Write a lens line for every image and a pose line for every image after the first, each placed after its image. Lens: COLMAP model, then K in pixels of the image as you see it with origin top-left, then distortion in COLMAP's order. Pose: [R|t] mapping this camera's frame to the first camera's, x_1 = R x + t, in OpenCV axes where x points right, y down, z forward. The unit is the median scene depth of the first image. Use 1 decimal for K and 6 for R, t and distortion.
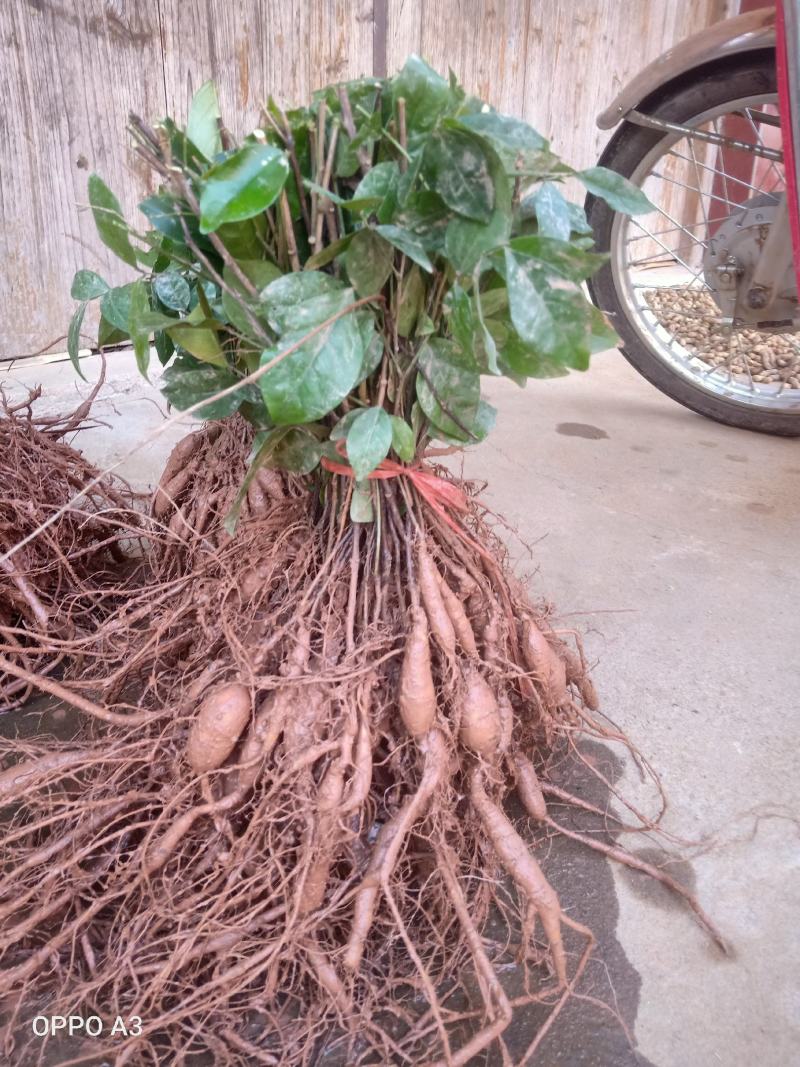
lens RADIAL K [[844.5, 0, 393.4], [0, 844.5, 534.0], [0, 0, 1]] dist [0.030904, -0.051371]
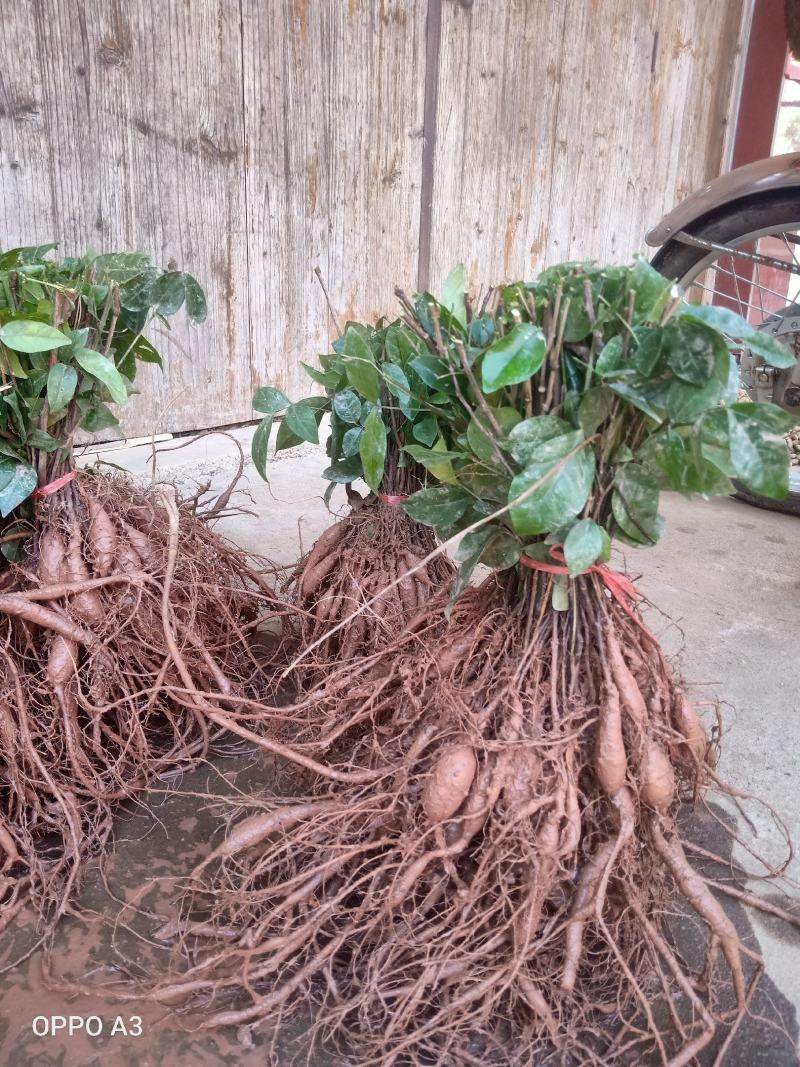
lens RADIAL K [[844.5, 0, 390.9], [0, 844.5, 534.6], [0, 0, 1]] dist [0.030904, -0.051371]
pose [[0.999756, 0.007805, 0.020659, -0.305798], [-0.006250, 0.997216, -0.074309, -0.031857], [-0.021182, 0.074162, 0.997021, -0.208905]]
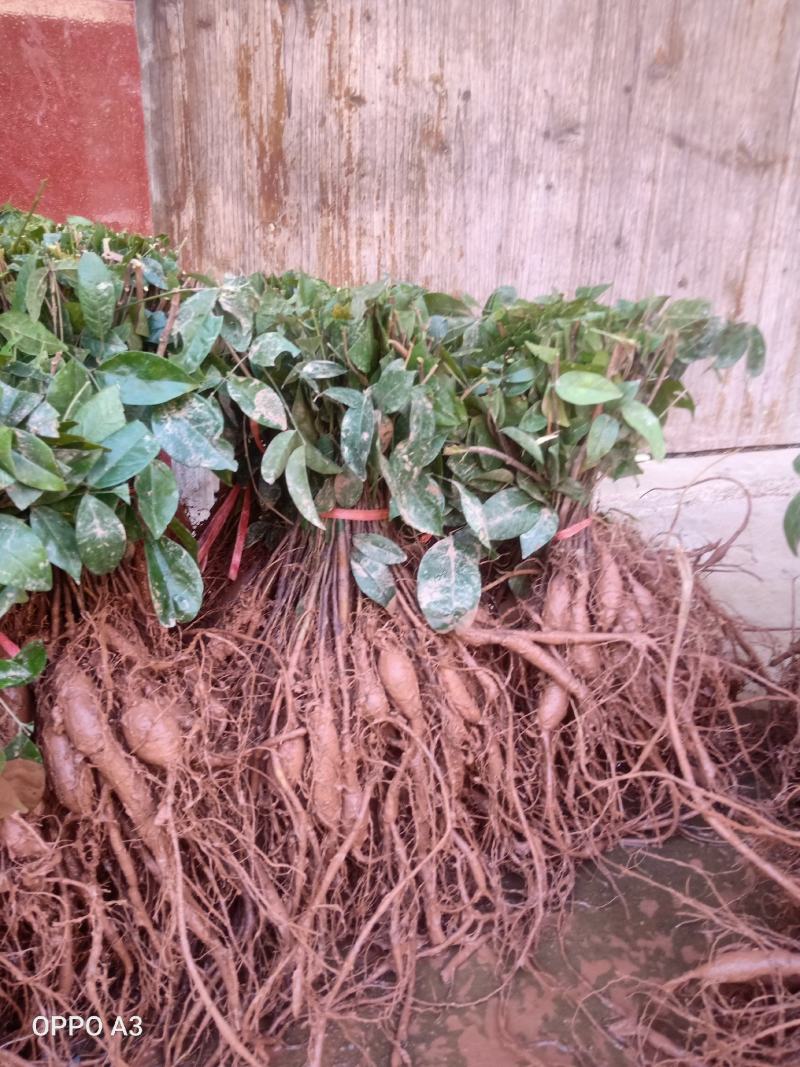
lens RADIAL K [[844.5, 0, 411.0], [0, 844.5, 534.5], [0, 0, 1]] dist [0.030904, -0.051371]
pose [[0.889042, 0.166577, -0.426446, -0.485595], [-0.193024, 0.981006, -0.019212, -0.136964], [0.415146, 0.099395, 0.904309, -0.169175]]
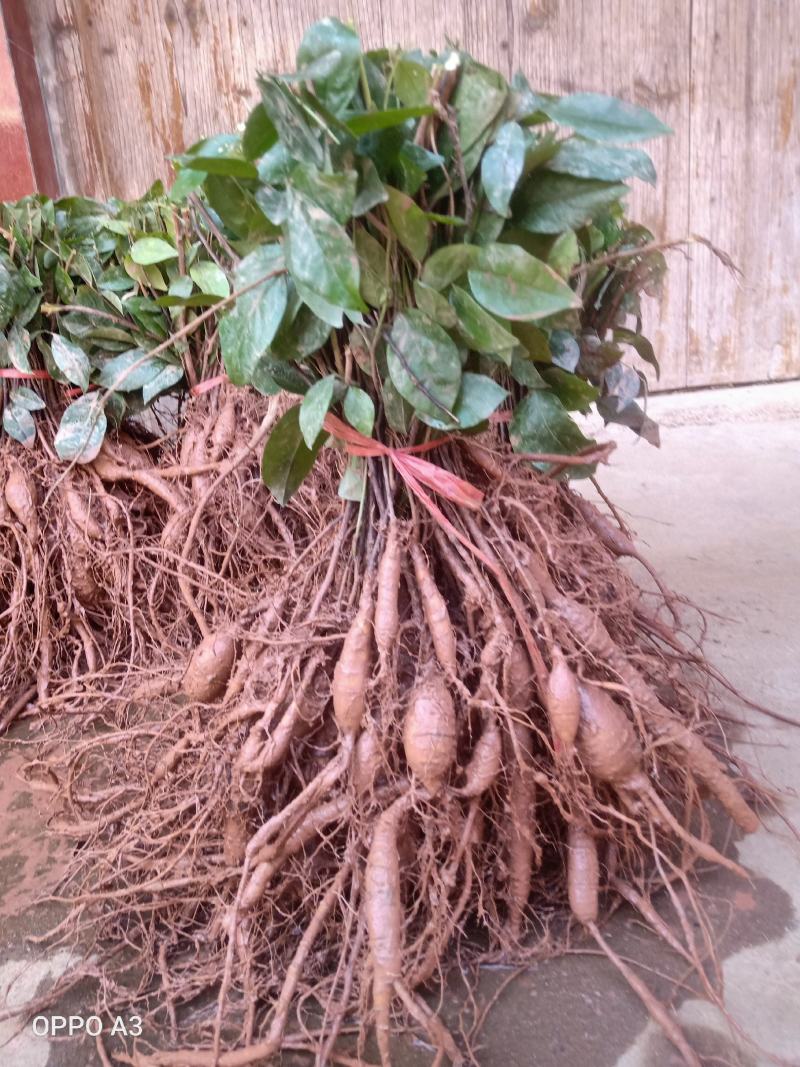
lens RADIAL K [[844.5, 0, 419.8], [0, 844.5, 538.0], [0, 0, 1]] dist [0.030904, -0.051371]
pose [[0.733002, 0.126256, -0.668407, 0.683074], [-0.184093, 0.982775, -0.016247, 0.030753], [0.654842, 0.134958, 0.743618, 0.327248]]
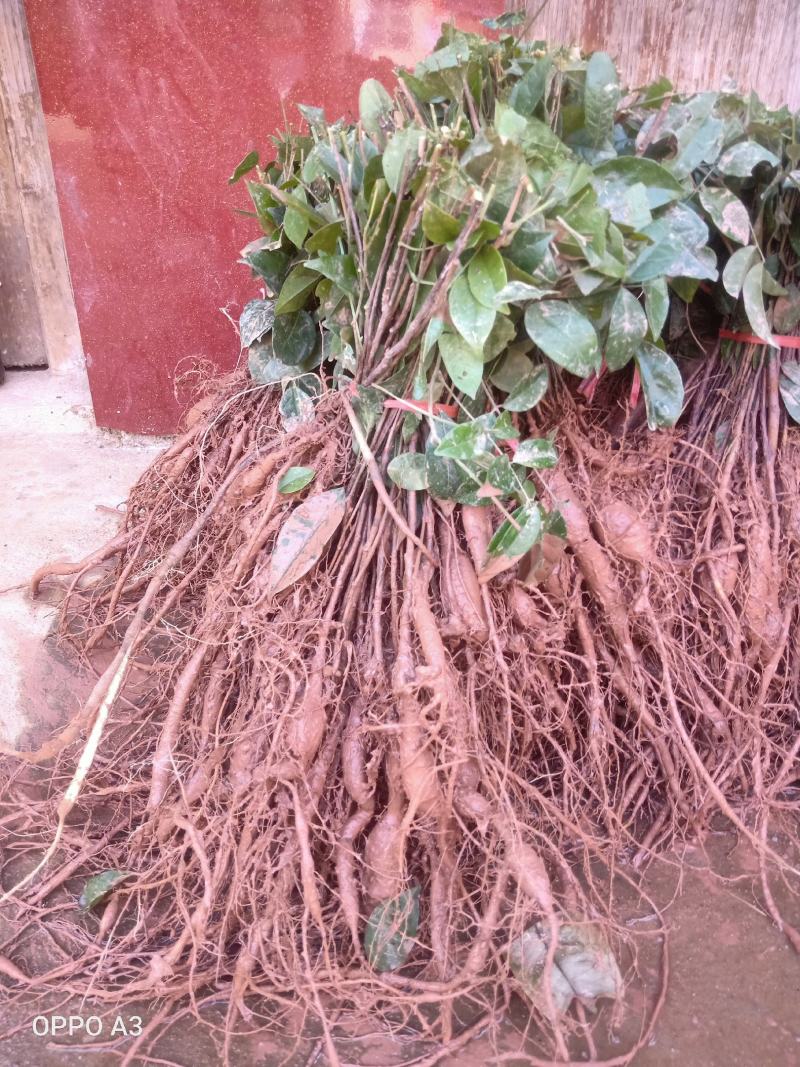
lens RADIAL K [[844.5, 0, 407.9], [0, 844.5, 532.6], [0, 0, 1]] dist [0.030904, -0.051371]
pose [[0.797798, 0.268605, -0.539787, -0.828691], [-0.238196, 0.962867, 0.127085, 0.091258], [0.553878, 0.027187, 0.832154, -0.430714]]
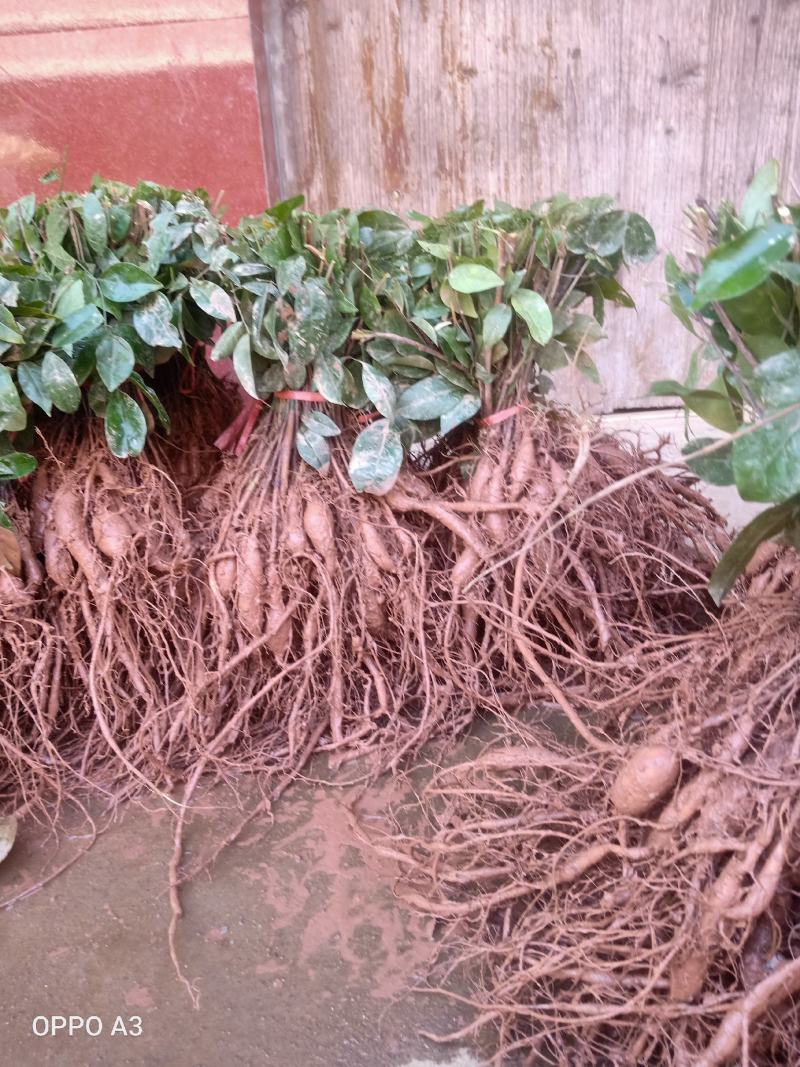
lens RADIAL K [[844.5, 0, 420.7], [0, 844.5, 537.1], [0, 0, 1]] dist [0.030904, -0.051371]
pose [[0.668699, 0.201642, -0.715669, 0.280348], [-0.233512, 0.970778, 0.055332, -0.049422], [0.705913, 0.130117, 0.696245, 0.050168]]
